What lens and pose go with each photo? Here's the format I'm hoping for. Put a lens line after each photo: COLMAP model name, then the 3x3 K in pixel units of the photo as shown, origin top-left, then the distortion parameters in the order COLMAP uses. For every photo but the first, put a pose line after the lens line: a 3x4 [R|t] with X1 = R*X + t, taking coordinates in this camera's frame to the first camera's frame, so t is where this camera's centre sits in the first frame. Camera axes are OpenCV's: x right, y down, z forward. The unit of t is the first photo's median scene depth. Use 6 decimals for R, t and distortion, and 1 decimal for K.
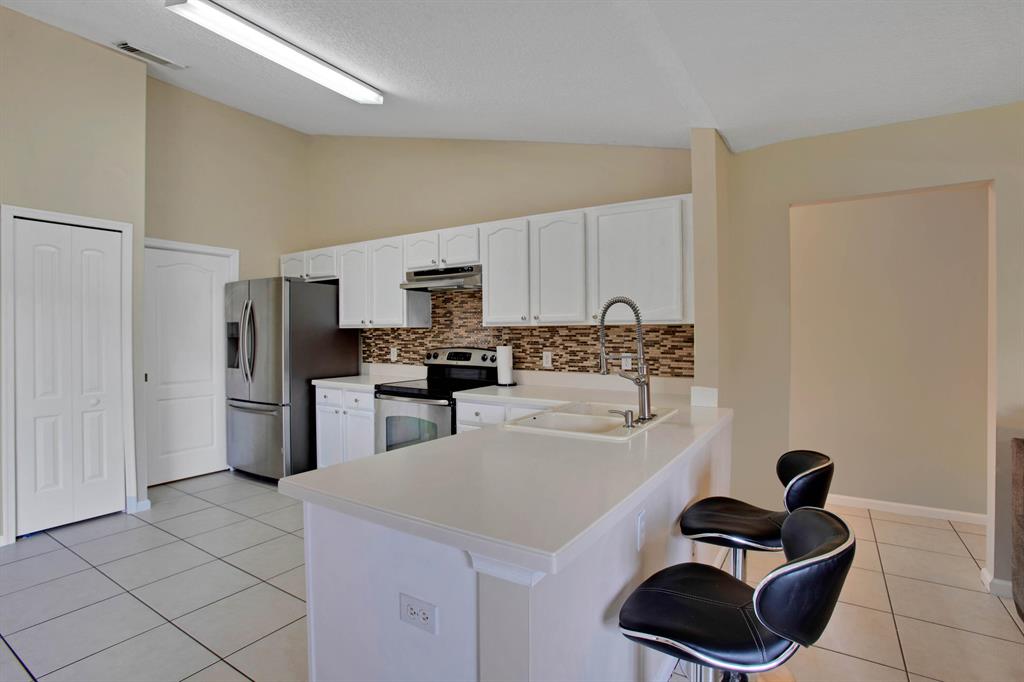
lens RADIAL K [[505.5, 0, 522.5], [0, 505.5, 333.5], [0, 0, 1]] dist [-0.024816, 0.000530]
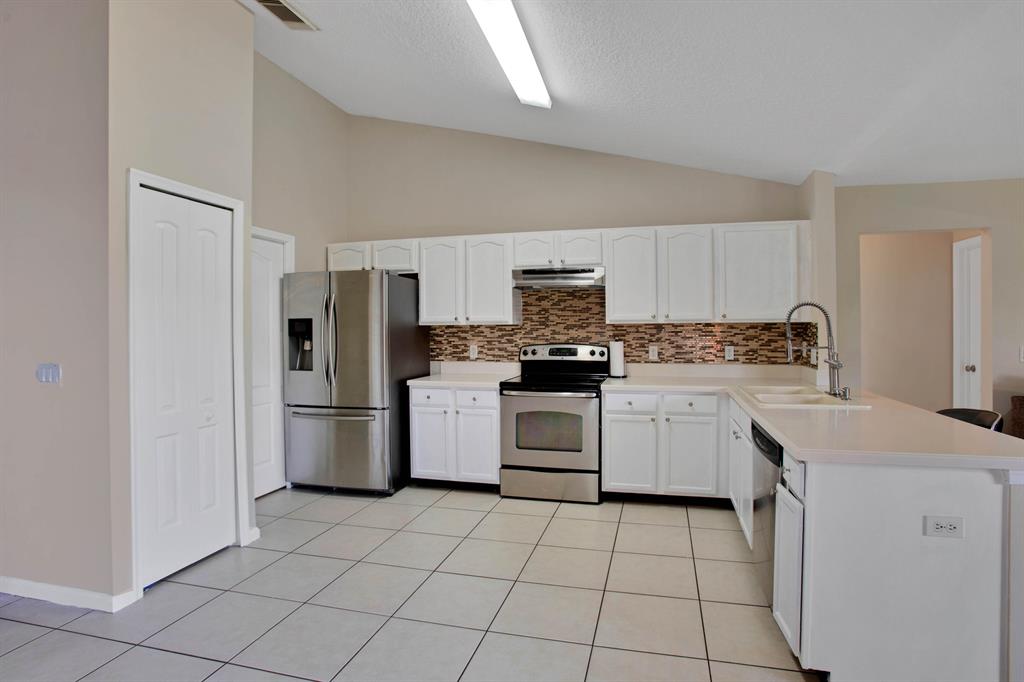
lens RADIAL K [[499.1, 0, 560.3], [0, 499.1, 330.3], [0, 0, 1]] dist [-0.044074, 0.000023]
pose [[0.934734, -0.004256, 0.355323, -0.508593], [0.003758, 0.999991, 0.002090, -0.002157], [-0.355329, -0.000618, 0.934741, 0.032117]]
